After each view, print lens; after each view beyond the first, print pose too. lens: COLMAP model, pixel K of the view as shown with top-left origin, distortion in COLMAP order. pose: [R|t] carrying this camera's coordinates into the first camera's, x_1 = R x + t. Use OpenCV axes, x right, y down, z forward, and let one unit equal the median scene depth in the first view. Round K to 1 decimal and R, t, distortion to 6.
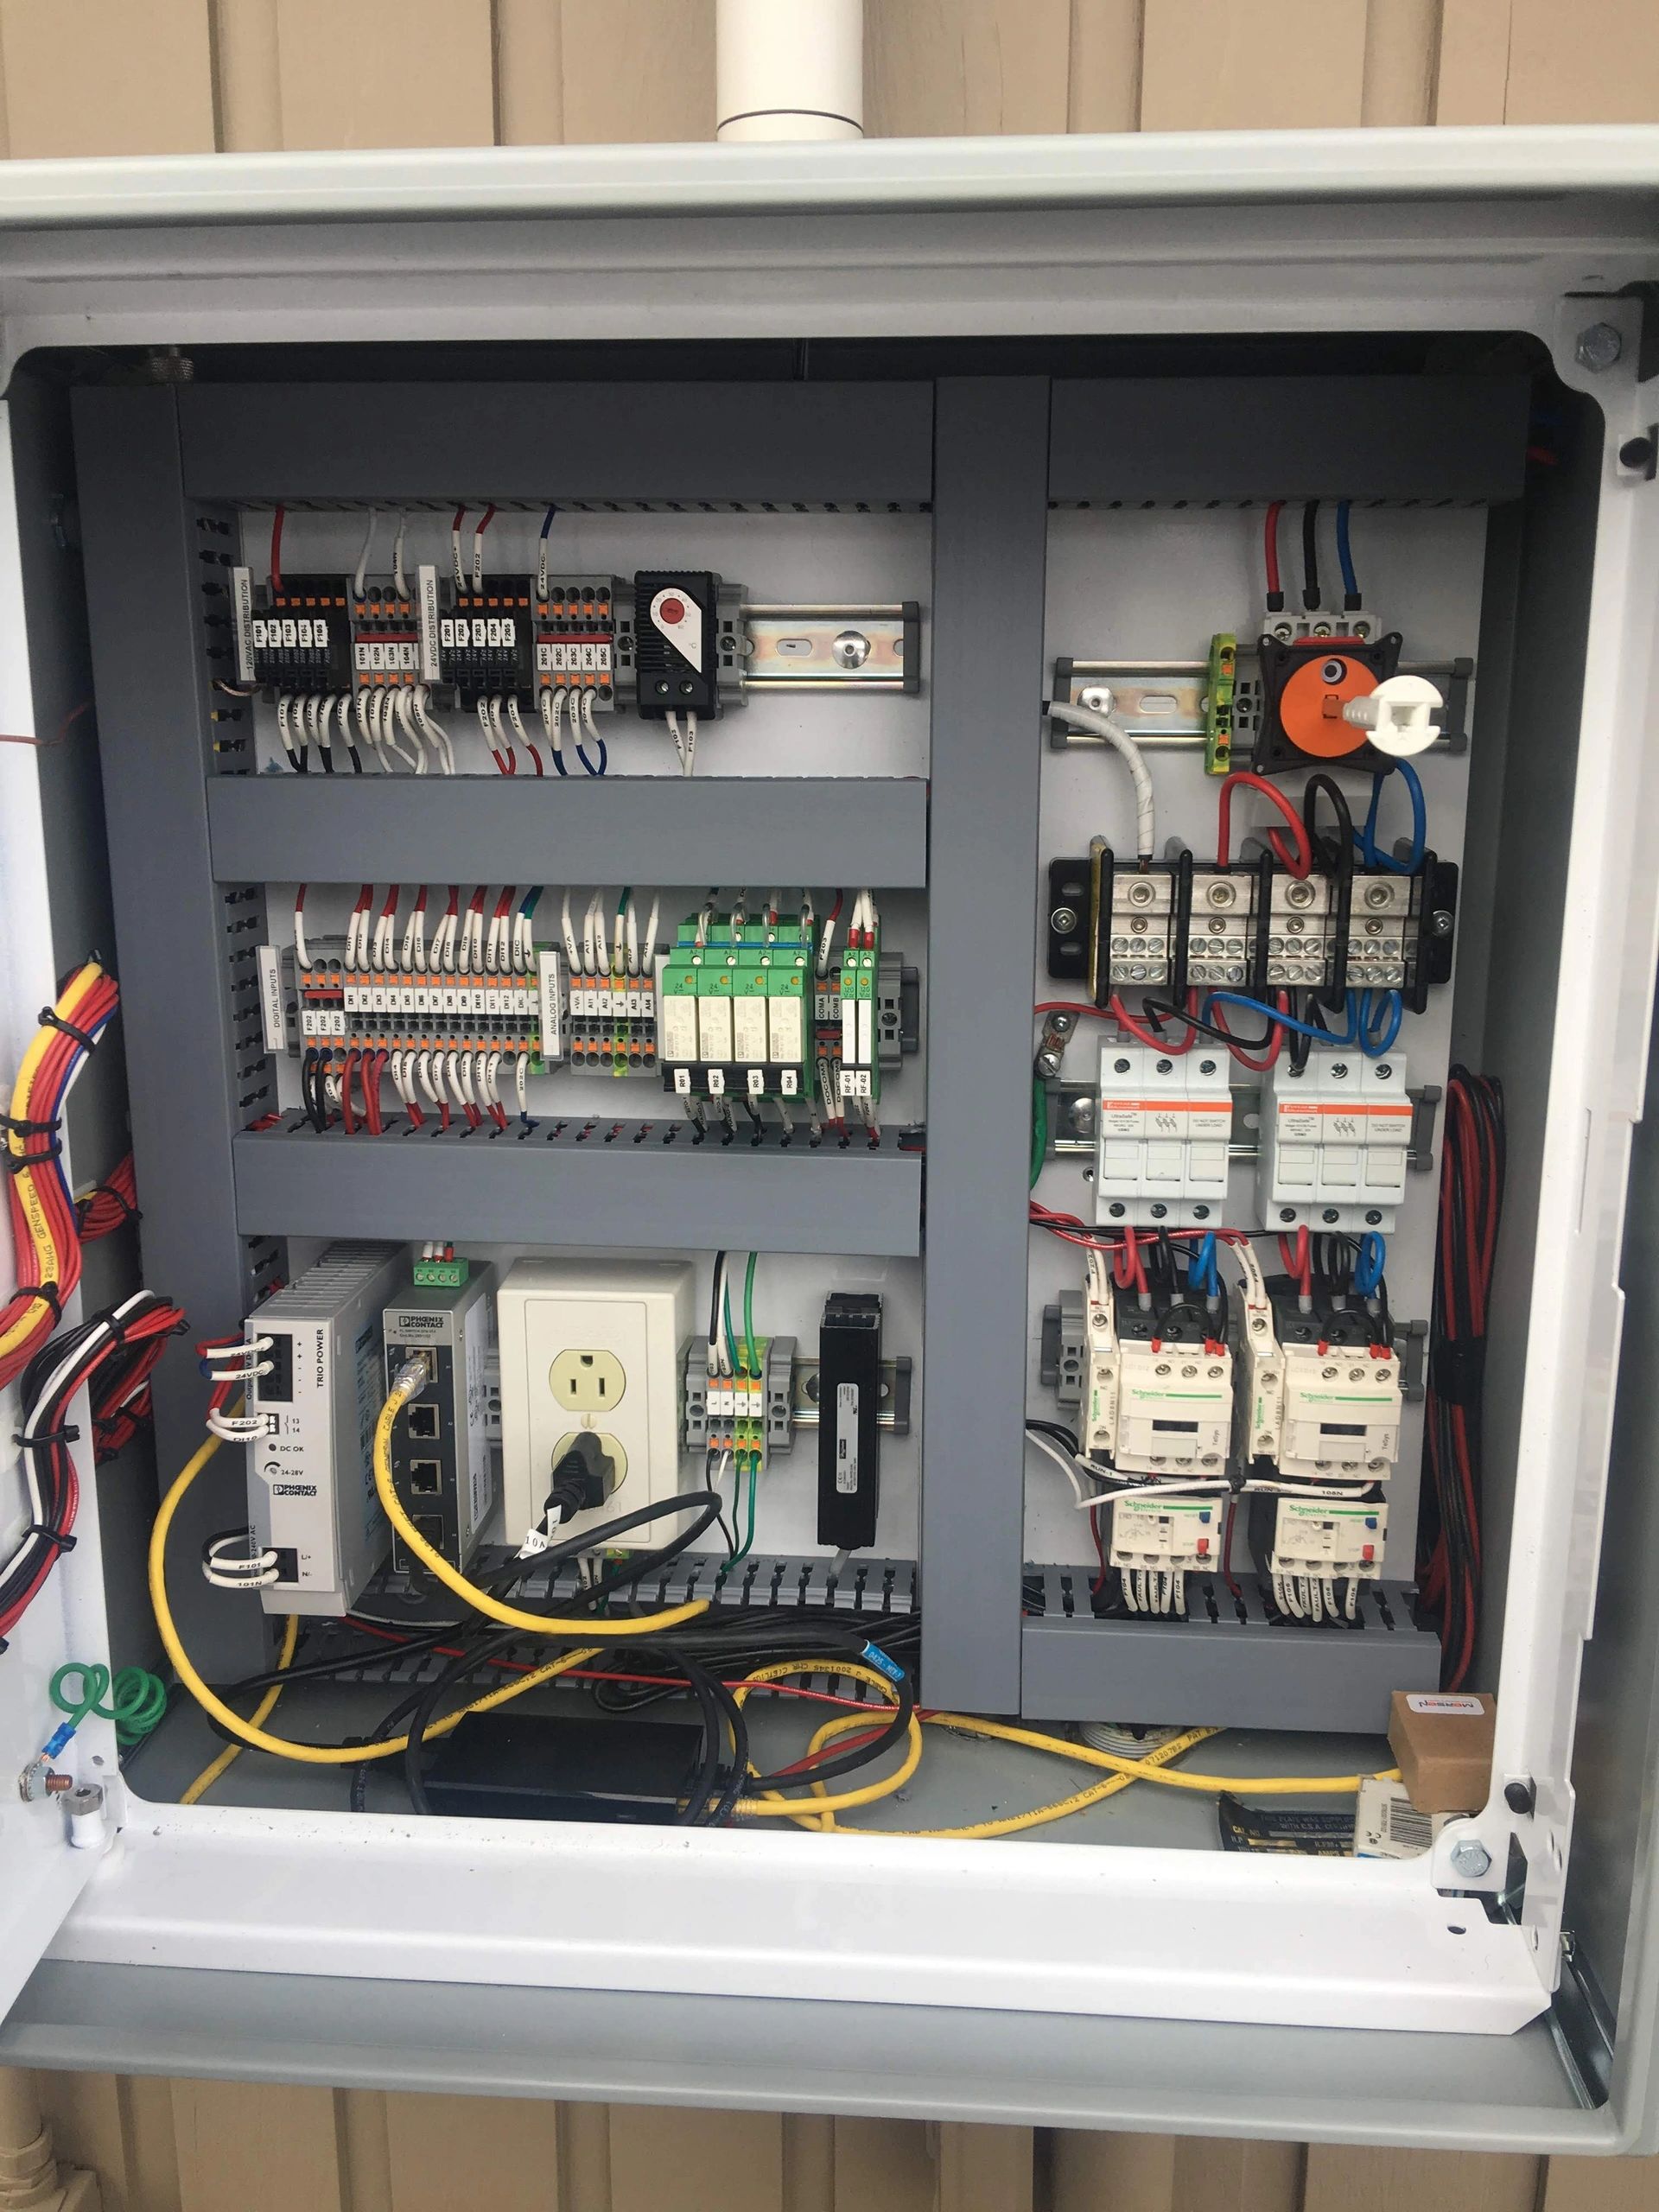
lens RADIAL K [[1872.6, 0, 829.5], [0, 1872.6, 1106.0], [0, 0, 1]] dist [0.006905, -0.006127]
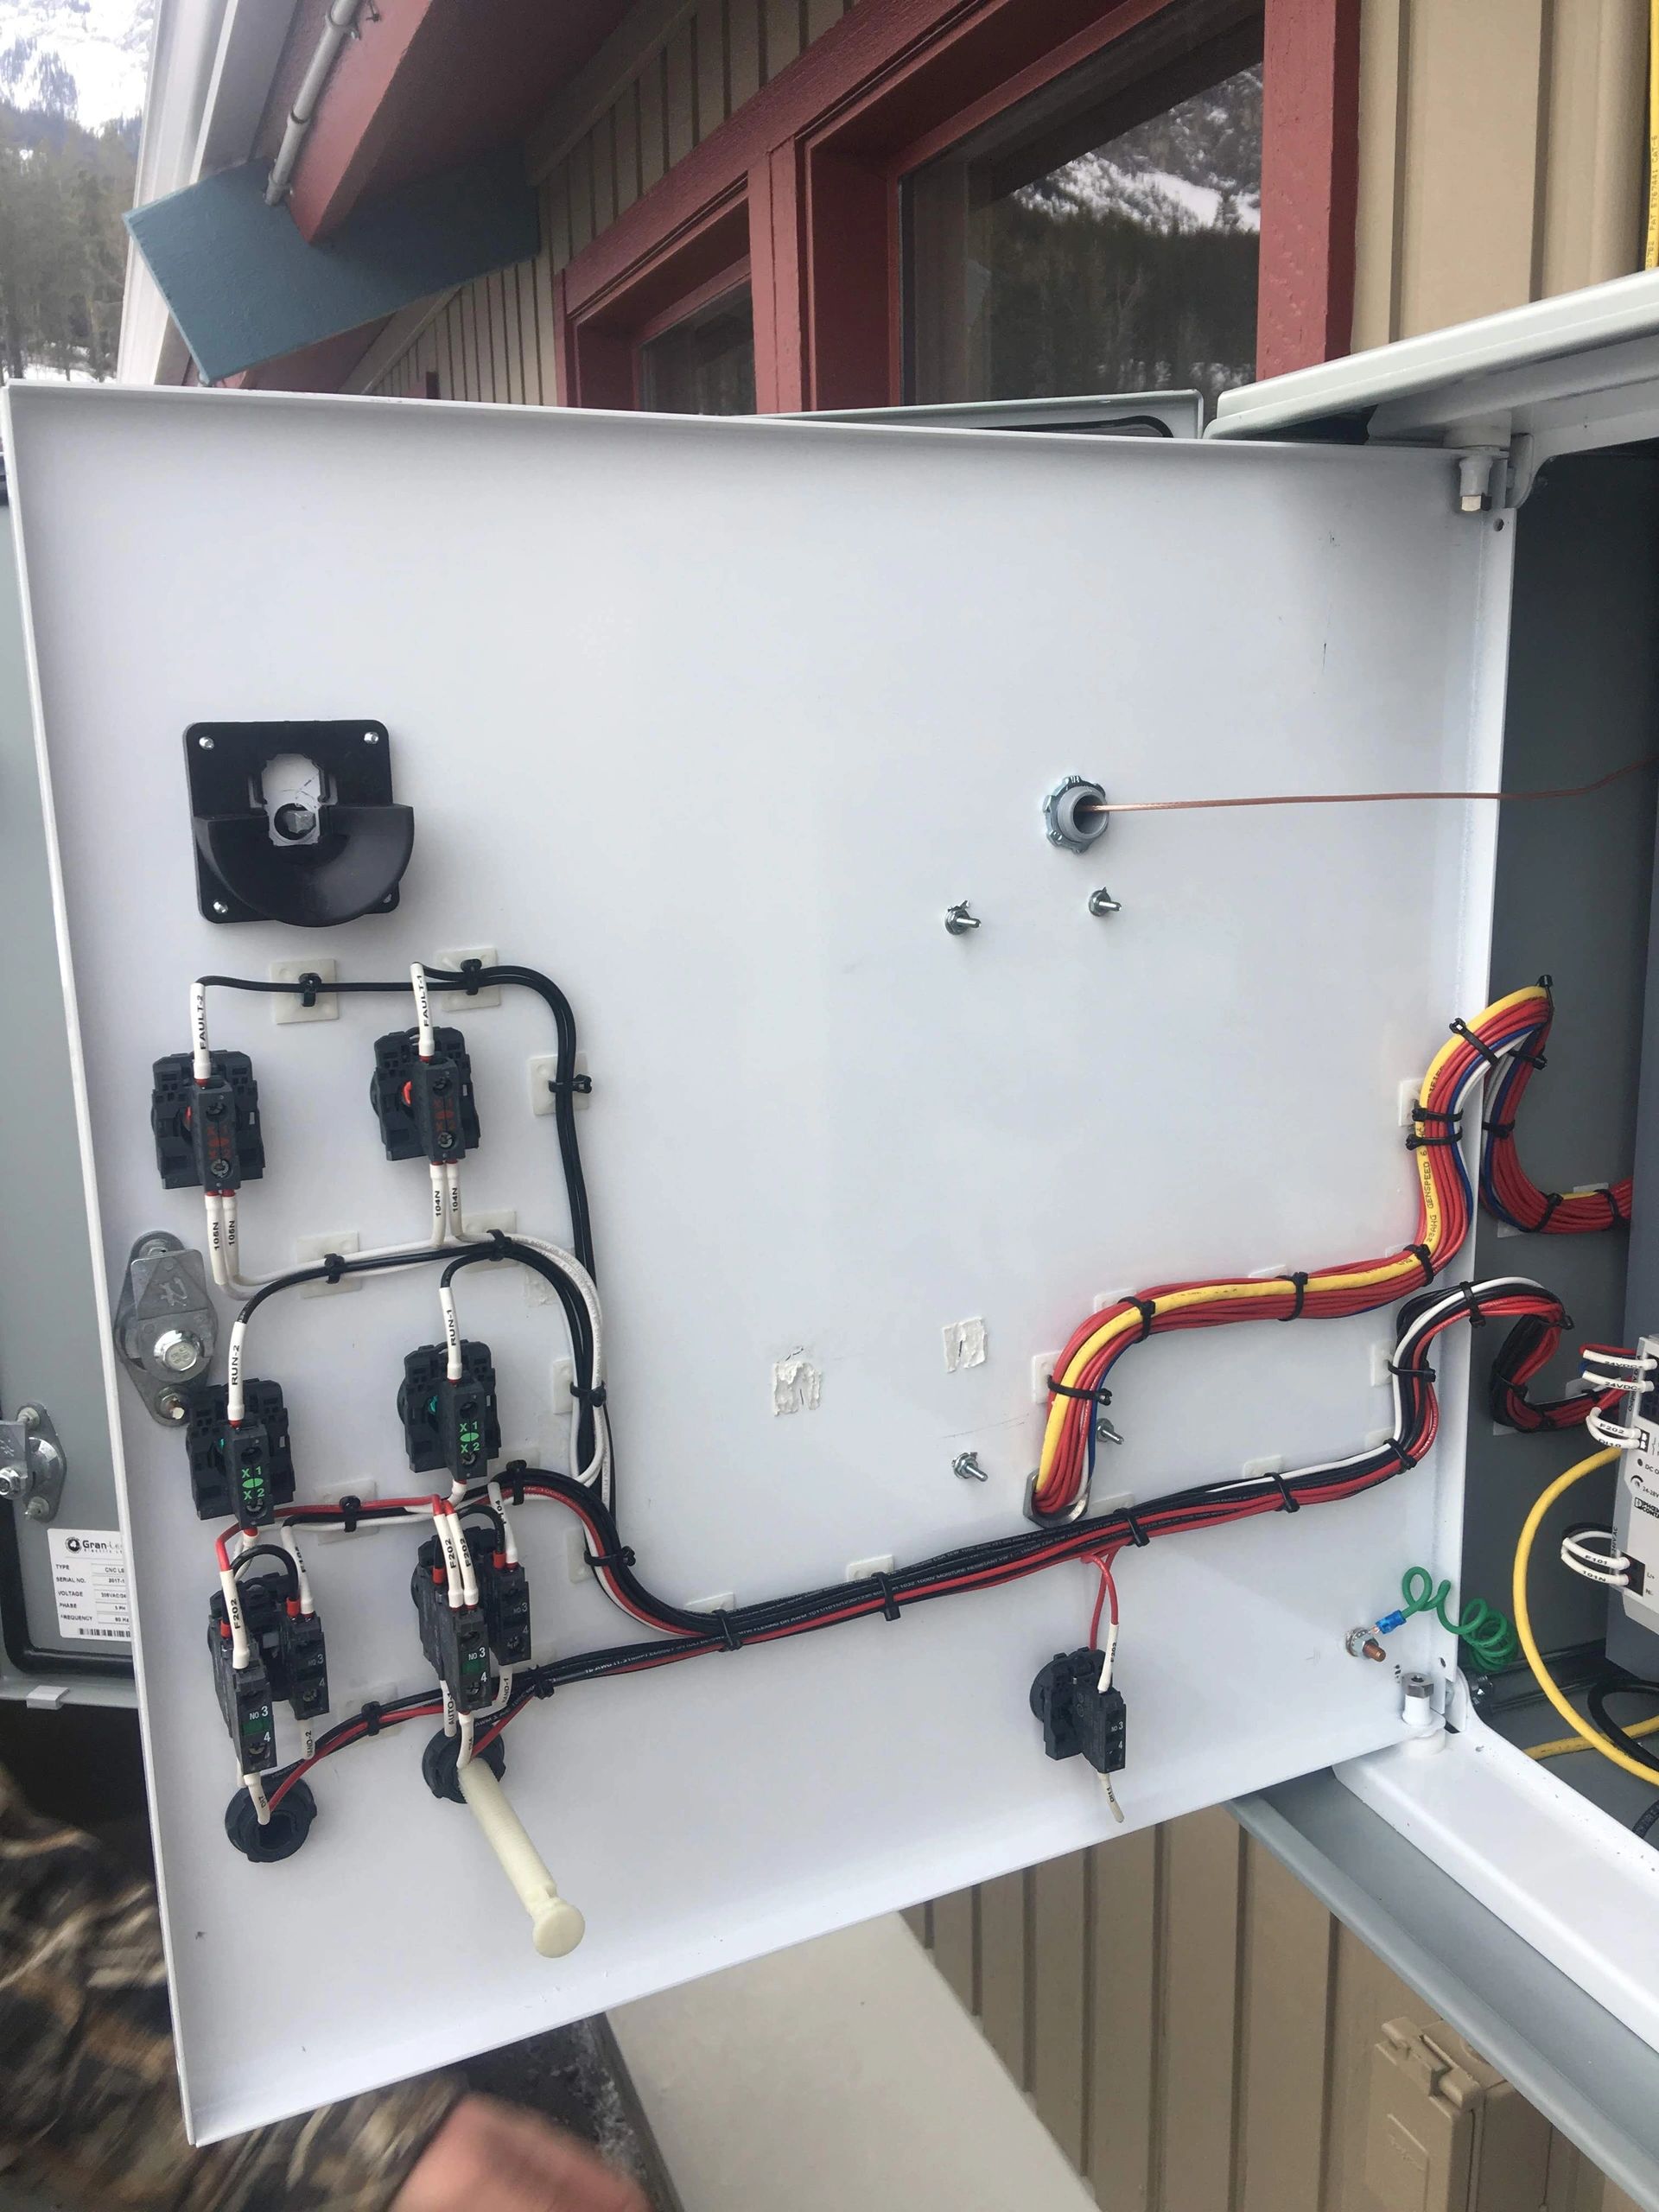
lens RADIAL K [[1872.6, 0, 829.5], [0, 1872.6, 1106.0], [0, 0, 1]] dist [0.006905, -0.006127]
pose [[0.423494, 0.184057, -0.887004, 0.466769], [-0.171563, 0.977718, 0.120969, -0.072036], [0.889505, 0.100948, 0.445635, 0.120448]]
